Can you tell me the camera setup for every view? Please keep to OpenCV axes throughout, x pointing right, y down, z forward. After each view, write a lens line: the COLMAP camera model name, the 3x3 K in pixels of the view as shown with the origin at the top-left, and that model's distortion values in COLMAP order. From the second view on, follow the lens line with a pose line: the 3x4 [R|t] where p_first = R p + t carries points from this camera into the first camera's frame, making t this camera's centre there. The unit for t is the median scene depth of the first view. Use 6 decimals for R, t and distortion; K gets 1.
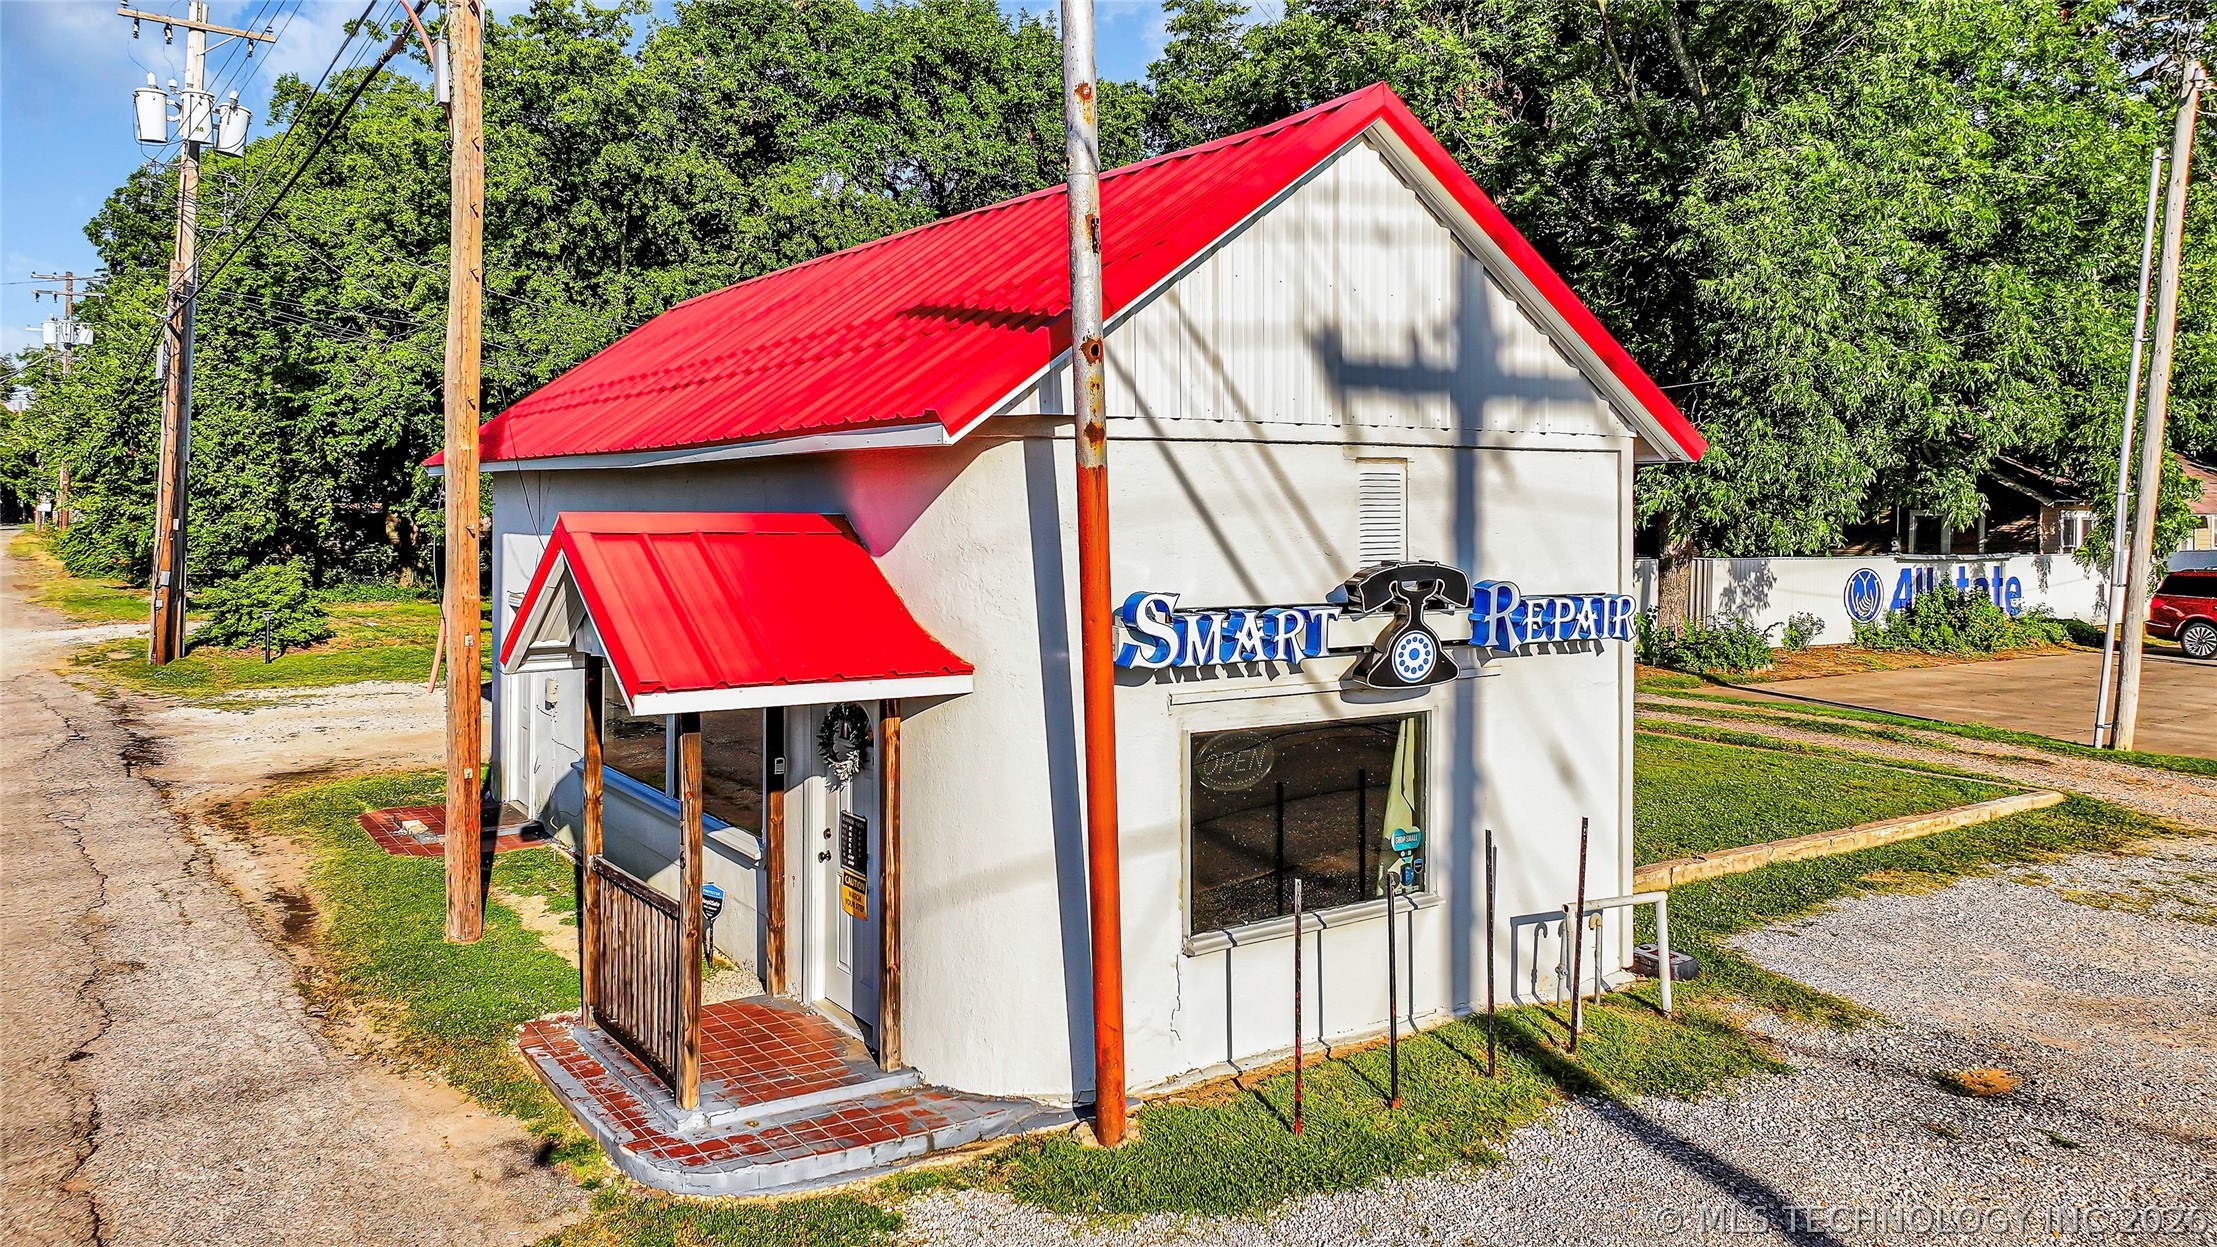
lens RADIAL K [[1619.4, 0, 1100.1], [0, 1619.4, 493.9], [0, 0, 1]] dist [0.005231, 0.010087]
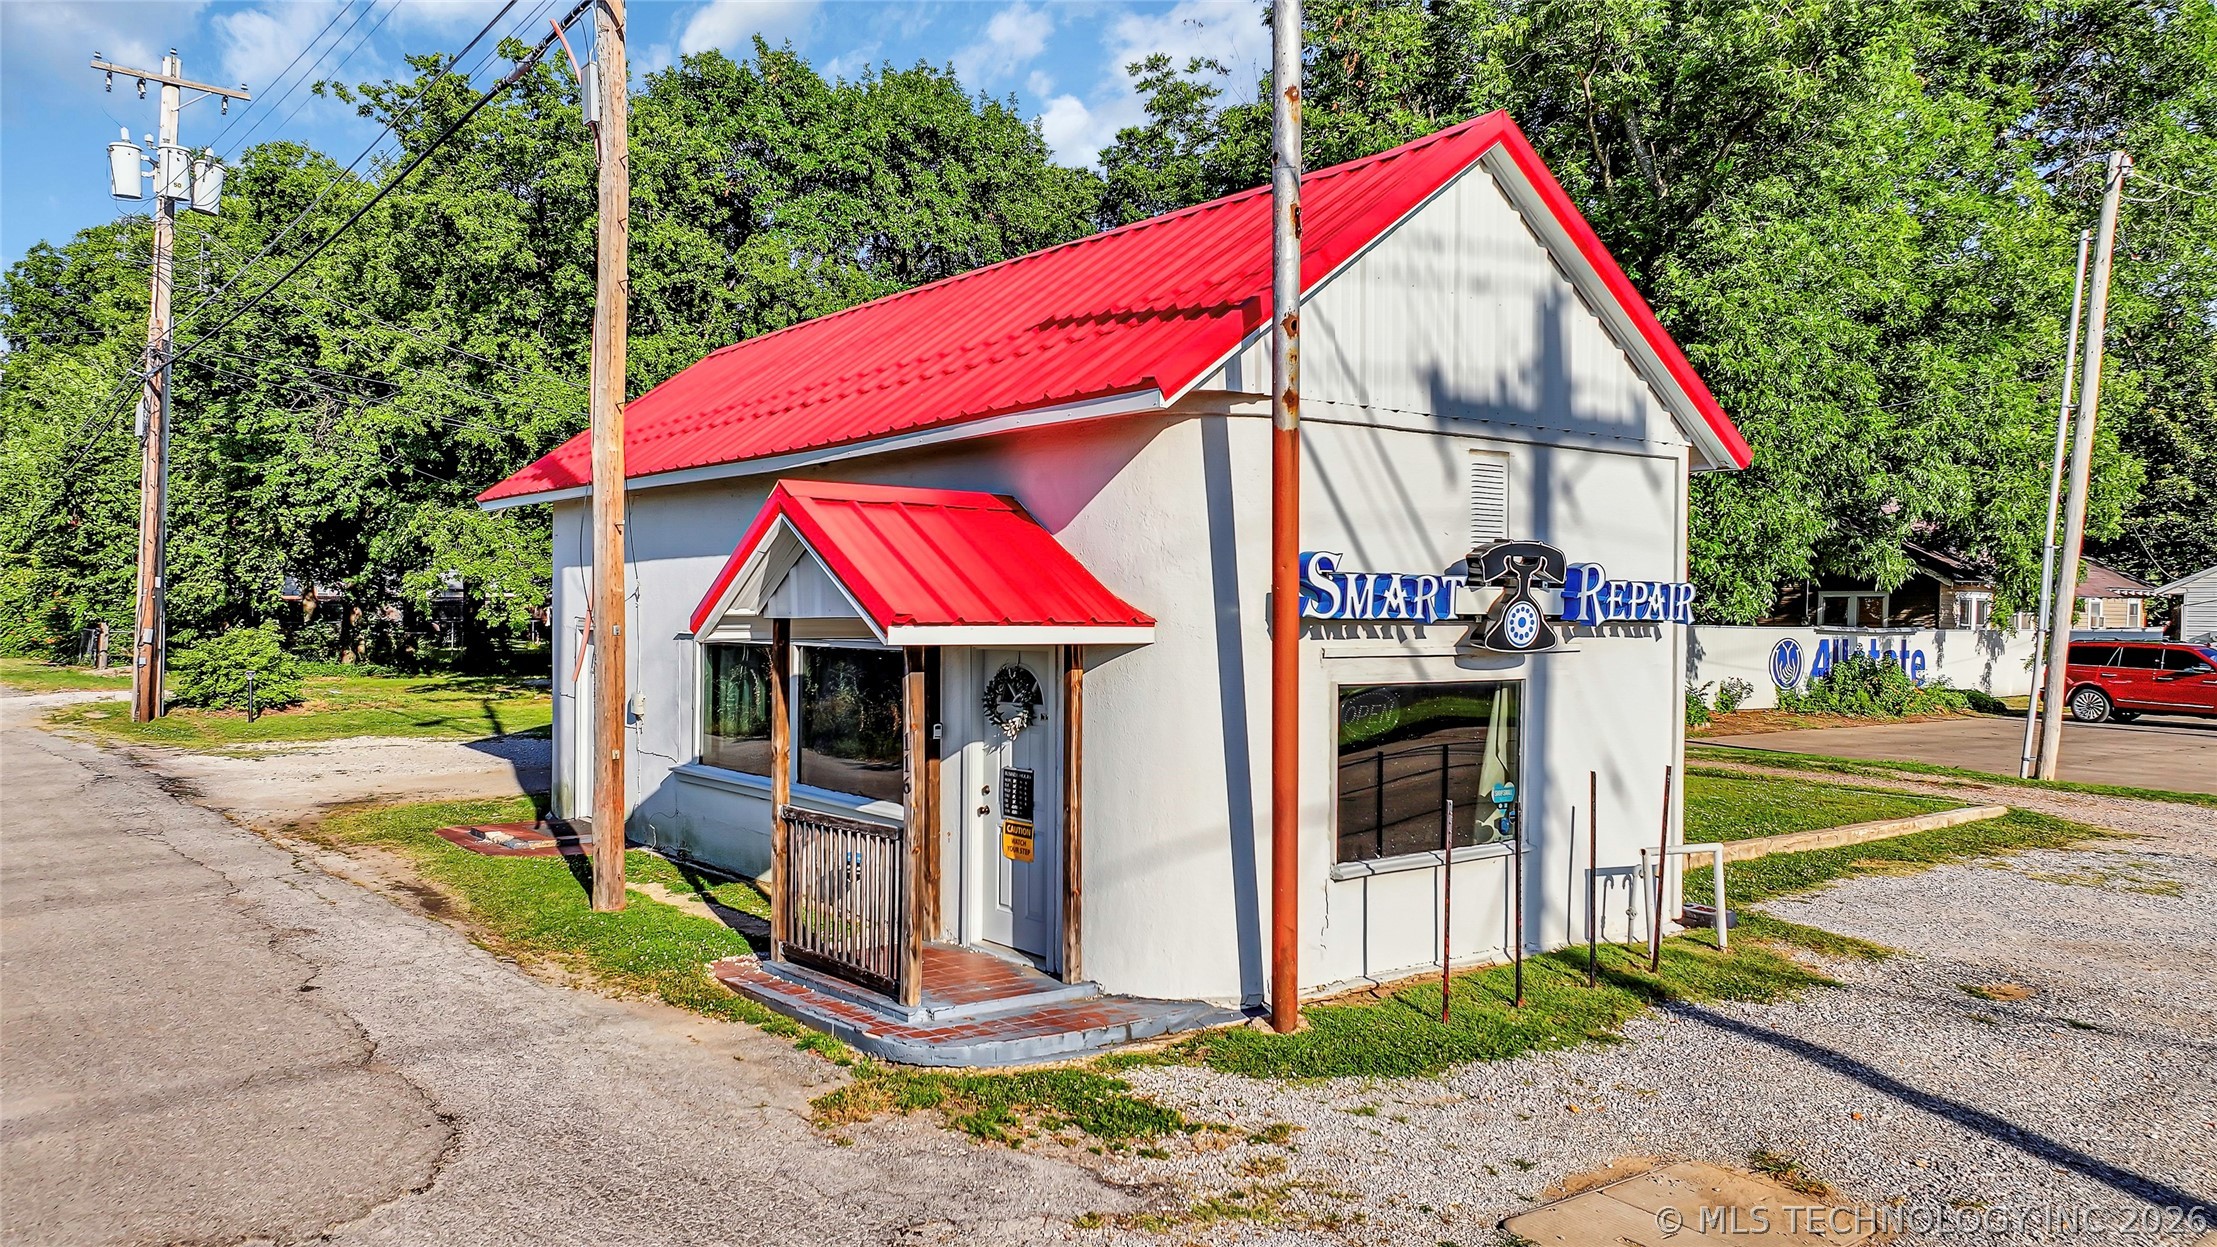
lens RADIAL K [[1619.4, 0, 1093.6], [0, 1619.4, 637.6], [0, 0, 1]] dist [0.005231, 0.010087]
pose [[0.997938, 0.003073, 0.064116, -0.105022], [-0.004448, 0.999763, 0.021299, 0.051880], [-0.064035, -0.021541, 0.997715, -0.063365]]
